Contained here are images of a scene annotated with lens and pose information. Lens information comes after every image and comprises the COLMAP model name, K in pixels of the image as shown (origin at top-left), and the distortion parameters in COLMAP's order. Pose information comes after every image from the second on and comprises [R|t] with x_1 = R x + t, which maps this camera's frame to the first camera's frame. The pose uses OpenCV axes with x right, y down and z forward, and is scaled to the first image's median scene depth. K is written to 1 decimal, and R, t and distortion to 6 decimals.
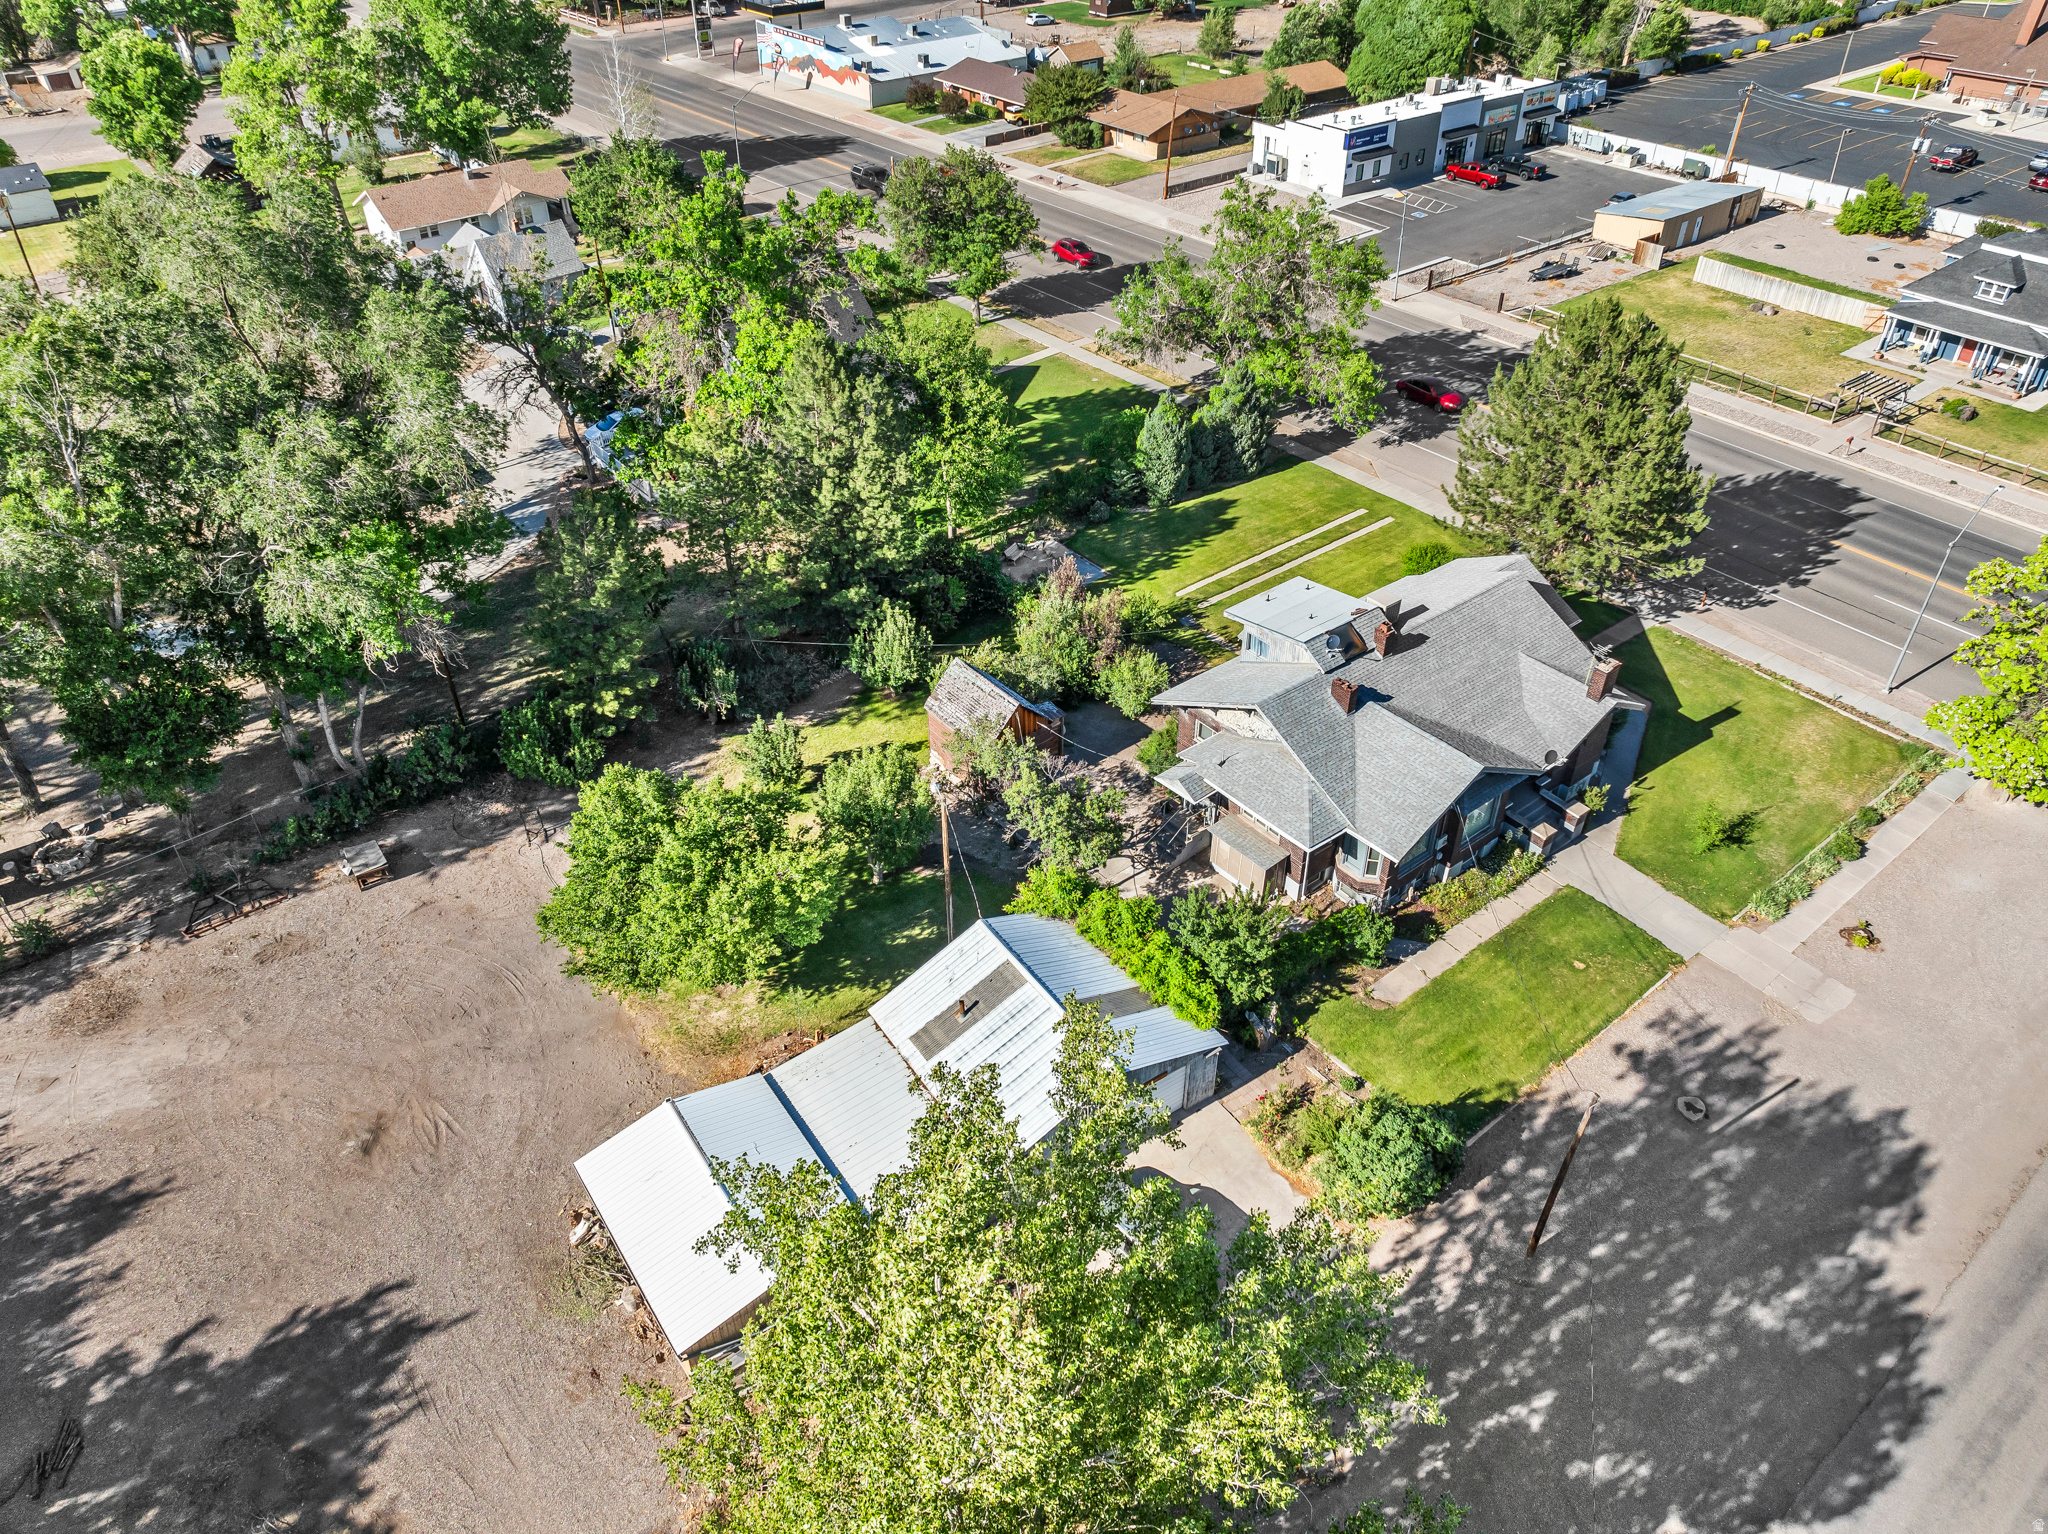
lens RADIAL K [[1438.0, 0, 1037.8], [0, 1438.0, 774.3], [0, 0, 1]] dist [-0.033563, 0.001125]
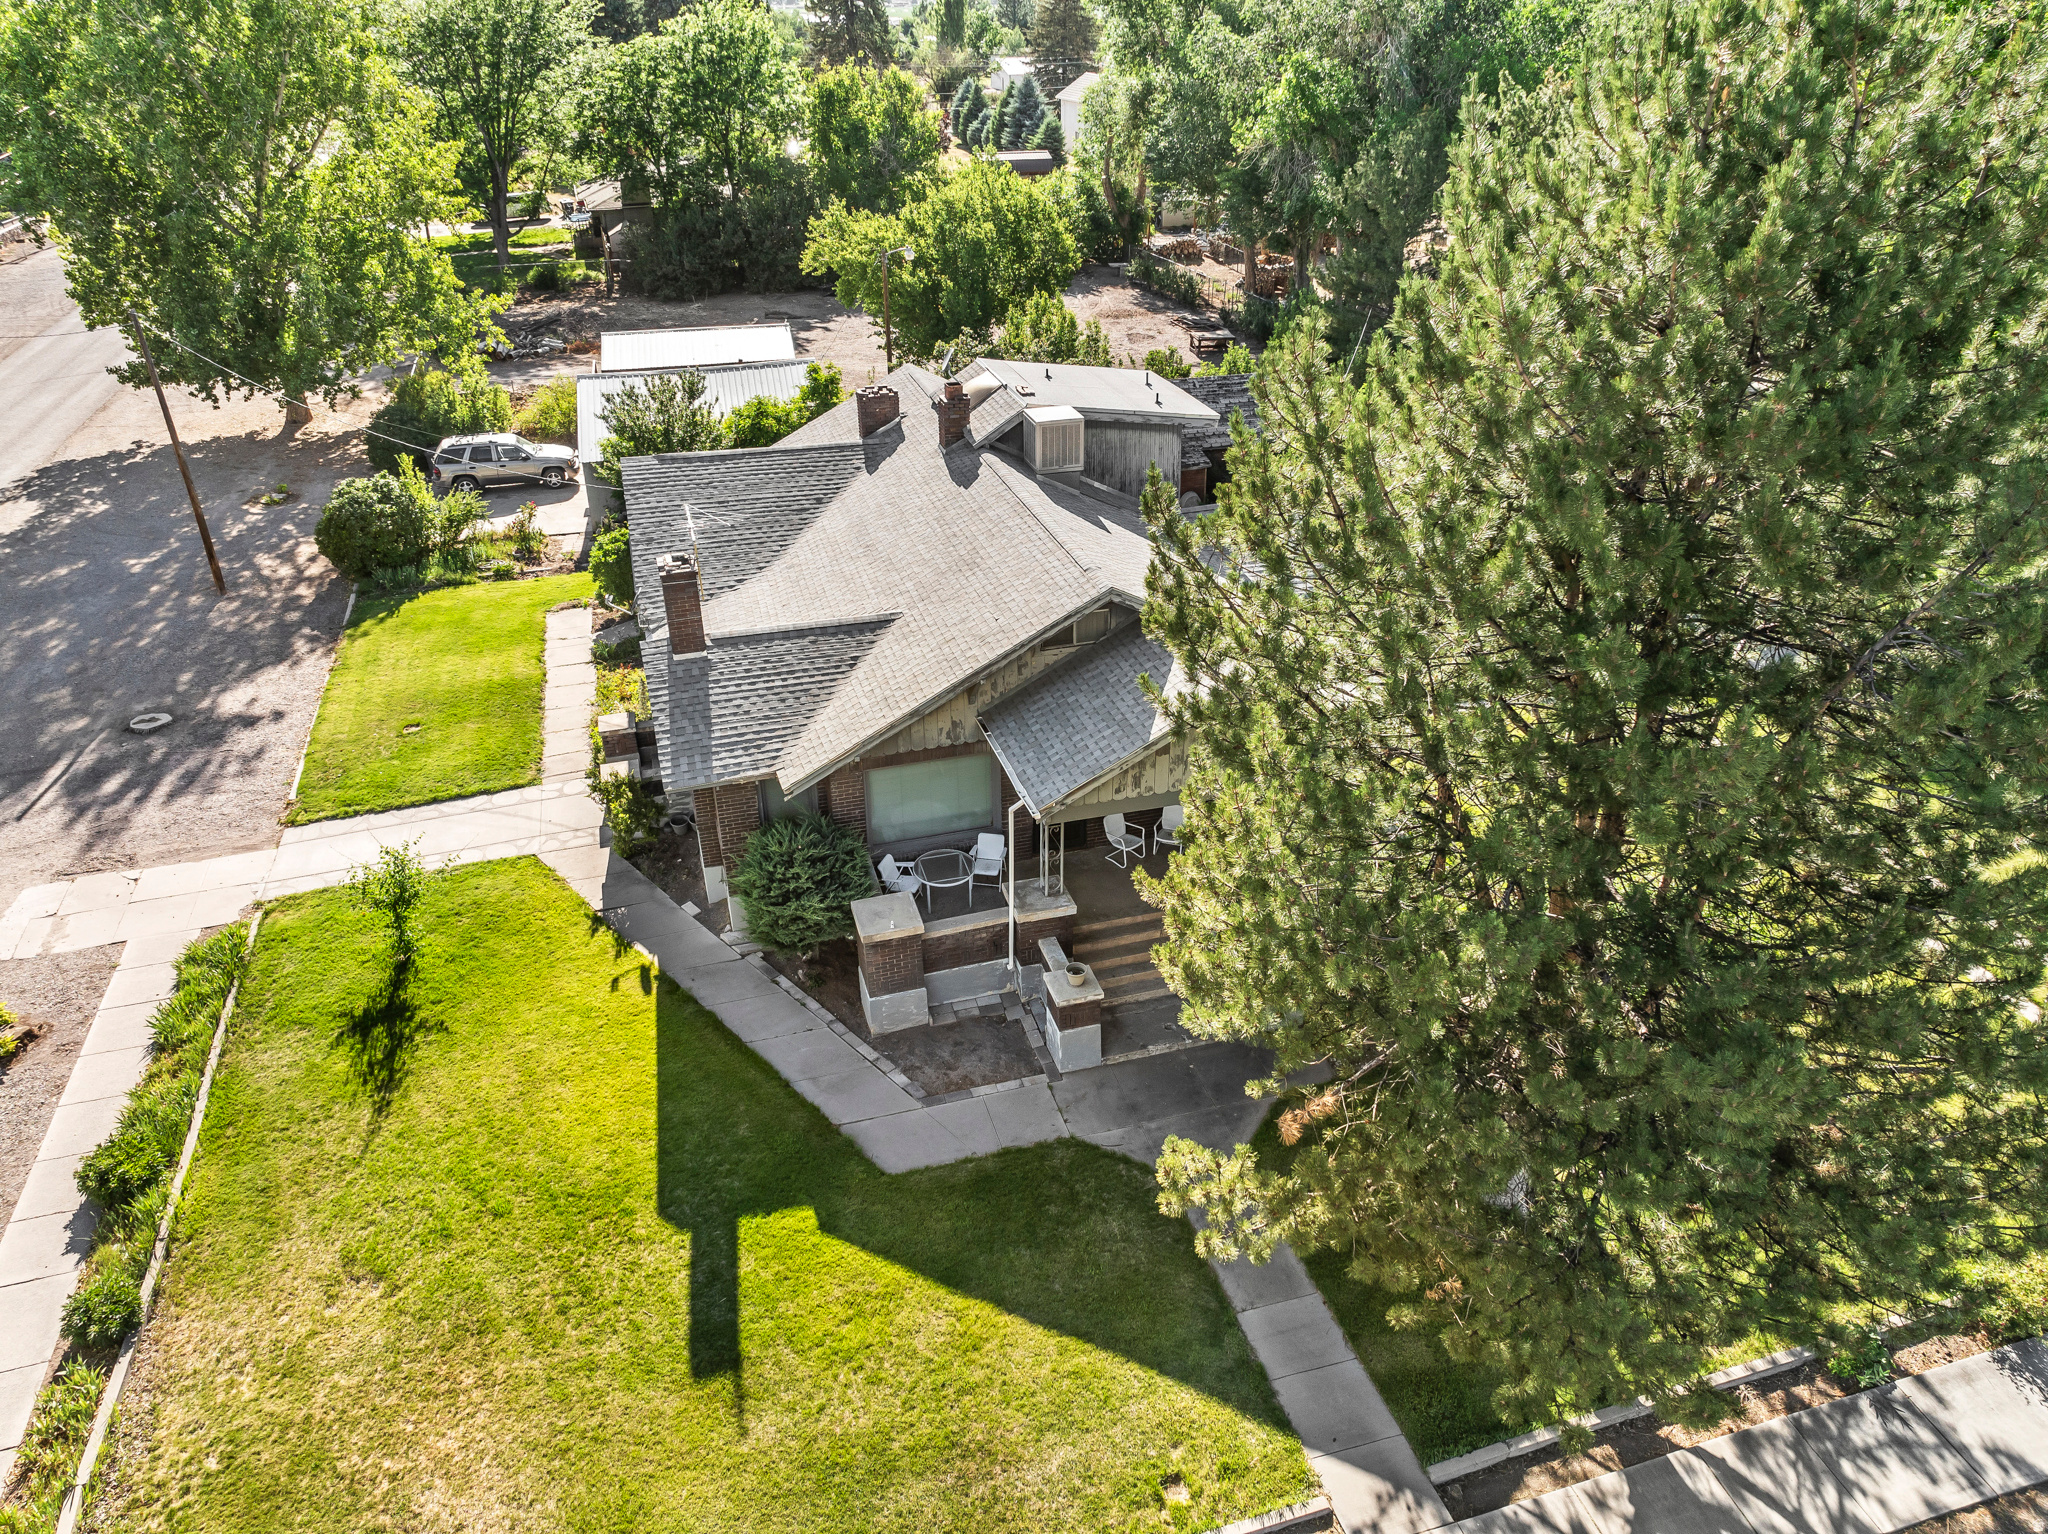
lens RADIAL K [[1432.5, 0, 1027.4], [0, 1432.5, 761.6], [0, 0, 1]] dist [-0.064475, 0.044081]
pose [[-0.382231, 0.446410, -0.809084, 0.637552], [-0.562632, 0.582138, 0.586994, -0.307882], [0.733038, 0.679584, 0.028653, 0.963133]]
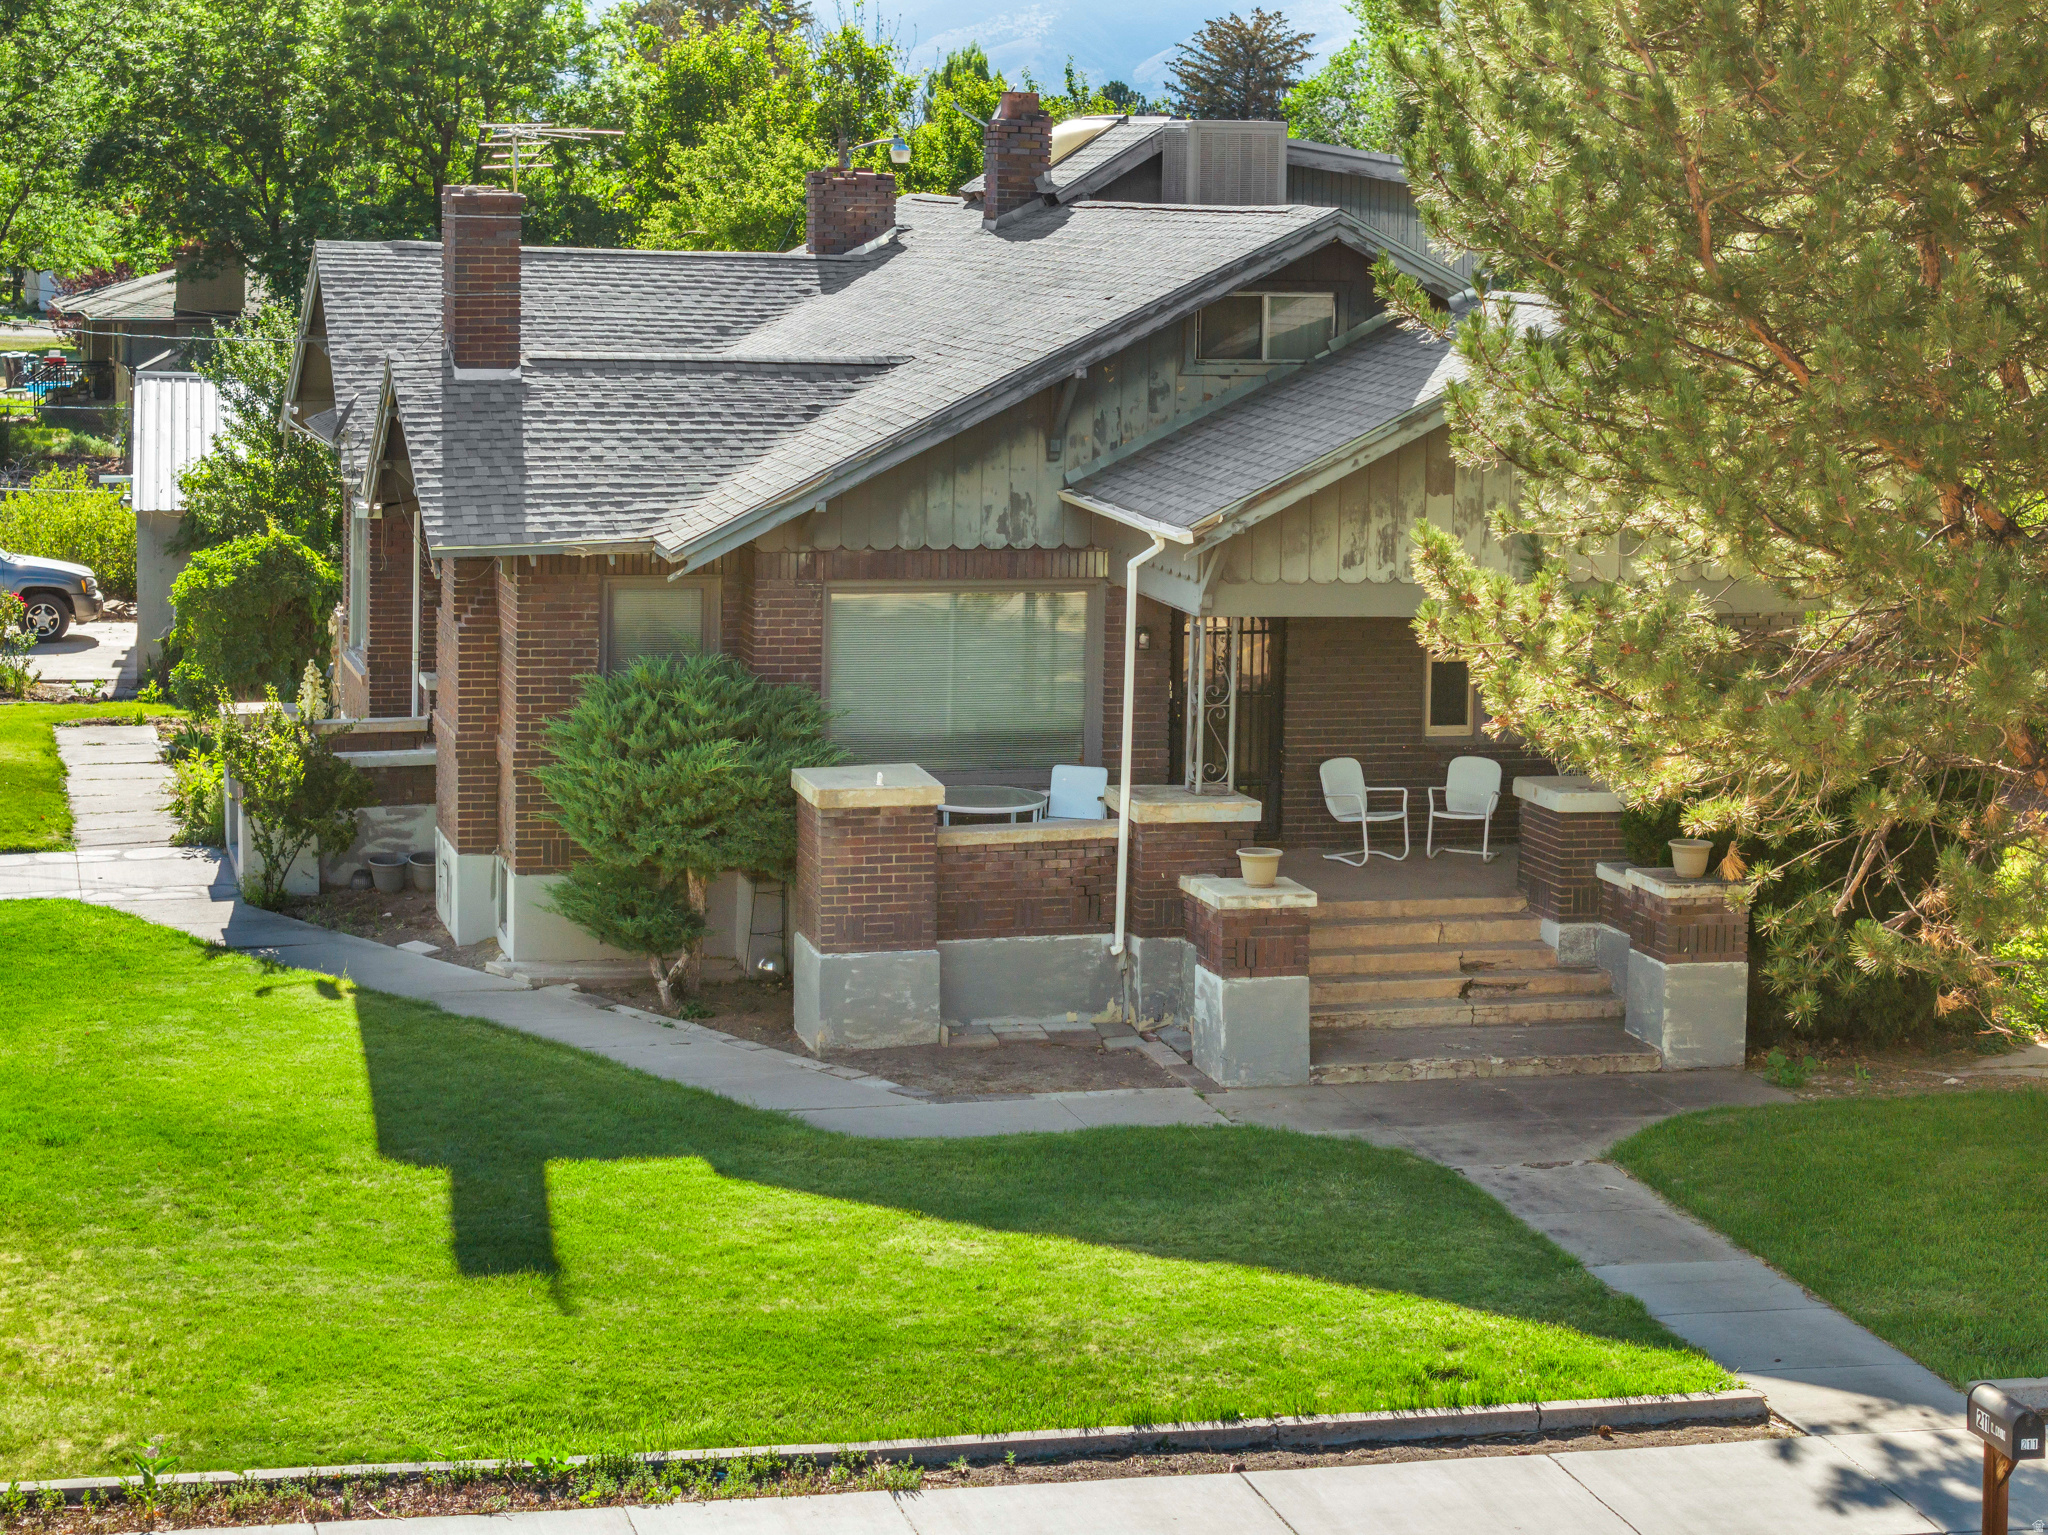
lens RADIAL K [[4159.8, 0, 897.9], [0, 4159.8, 544.0], [0, 0, 1]] dist [-0.085704, -0.472614]
pose [[-0.437182, 0.070701, -0.896590, 0.822094], [-0.566041, 0.753068, 0.335389, -0.248753], [0.698905, 0.654133, -0.289208, 1.100515]]
